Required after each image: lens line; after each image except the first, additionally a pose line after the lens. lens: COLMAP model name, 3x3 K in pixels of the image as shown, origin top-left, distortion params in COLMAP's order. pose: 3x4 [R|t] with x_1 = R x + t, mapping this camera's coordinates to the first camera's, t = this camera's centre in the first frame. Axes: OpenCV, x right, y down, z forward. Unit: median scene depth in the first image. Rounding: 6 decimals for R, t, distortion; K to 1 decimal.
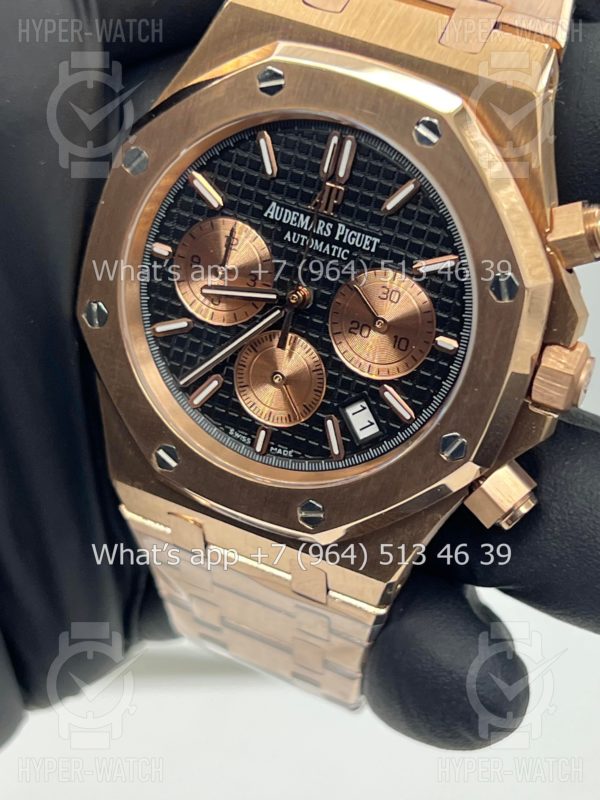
lens RADIAL K [[1898.2, 0, 300.0], [0, 1898.2, 400.0], [0, 0, 1]] dist [0.291080, -0.167255]
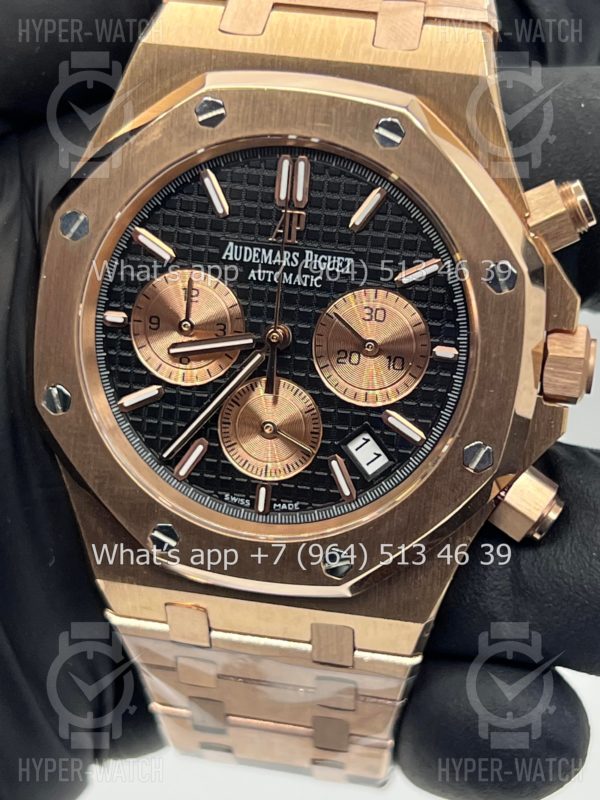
lens RADIAL K [[1898.2, 0, 300.0], [0, 1898.2, 400.0], [0, 0, 1]] dist [0.291080, -0.167255]
pose [[0.969015, -0.185877, 0.162667, -0.147057], [0.199981, 0.976927, -0.074980, 0.048391], [-0.144976, 0.105187, 0.983828, 0.086696]]
